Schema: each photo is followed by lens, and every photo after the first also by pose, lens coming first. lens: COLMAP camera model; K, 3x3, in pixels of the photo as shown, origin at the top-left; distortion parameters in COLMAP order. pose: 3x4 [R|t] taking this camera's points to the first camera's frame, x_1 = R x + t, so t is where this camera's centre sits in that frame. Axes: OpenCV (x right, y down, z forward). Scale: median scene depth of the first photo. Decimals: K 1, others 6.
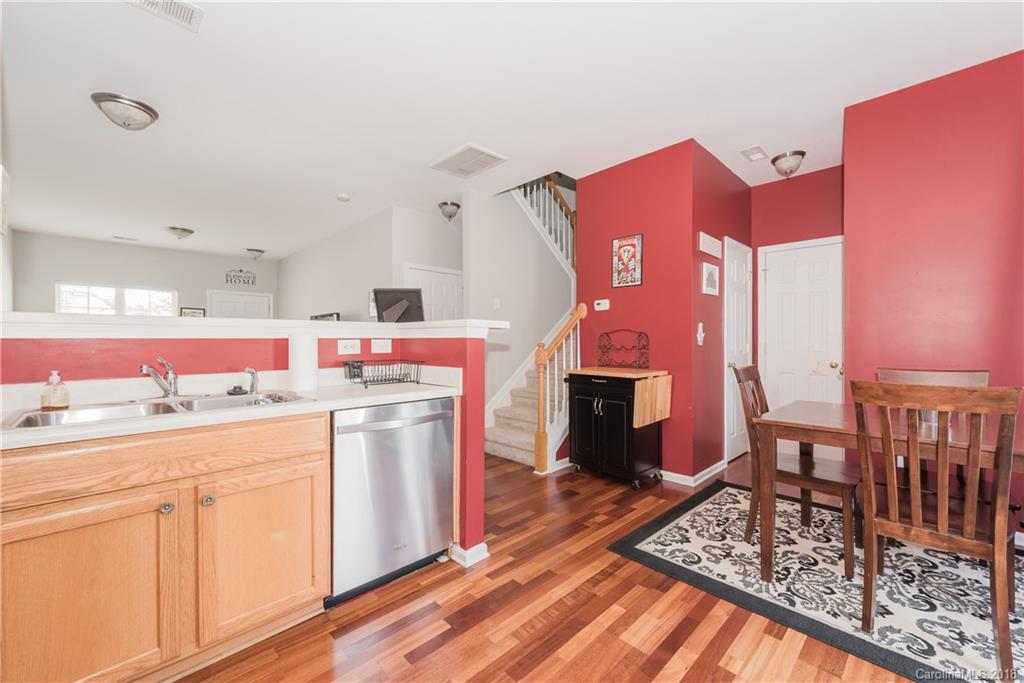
lens RADIAL K [[404.2, 0, 517.3], [0, 404.2, 347.3], [0, 0, 1]] dist [0.010151, -0.001876]
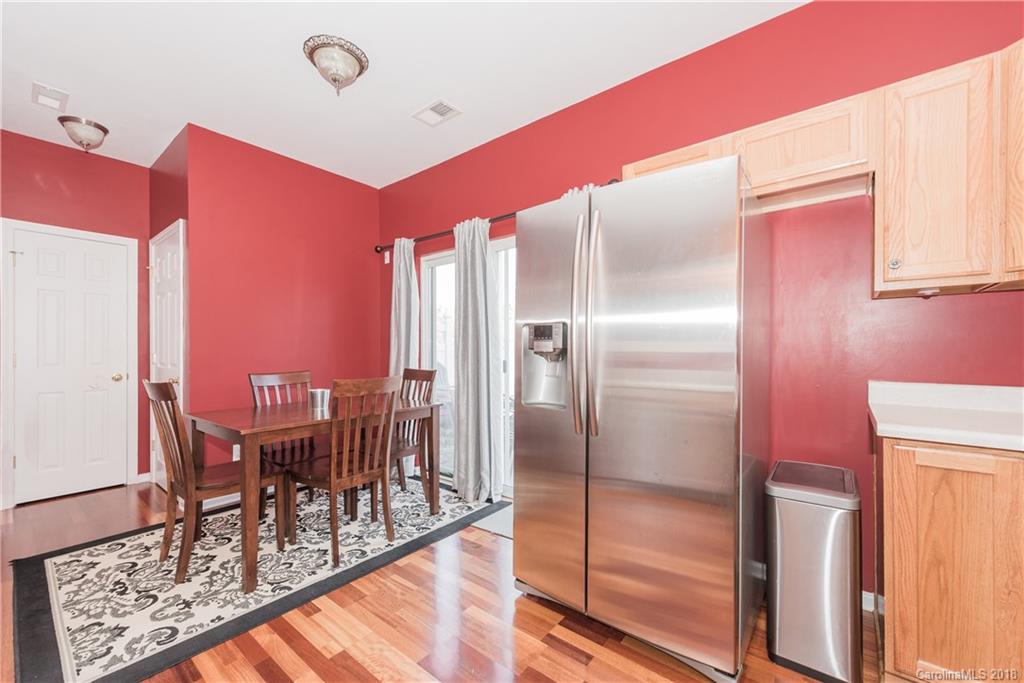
lens RADIAL K [[404.2, 0, 510.1], [0, 404.2, 344.2], [0, 0, 1]] dist [0.010151, -0.001876]
pose [[-0.093741, 0.014237, 0.995495, -0.295565], [0.018612, 0.999748, -0.012545, -0.001616], [-0.995423, 0.017352, -0.093982, 0.306535]]
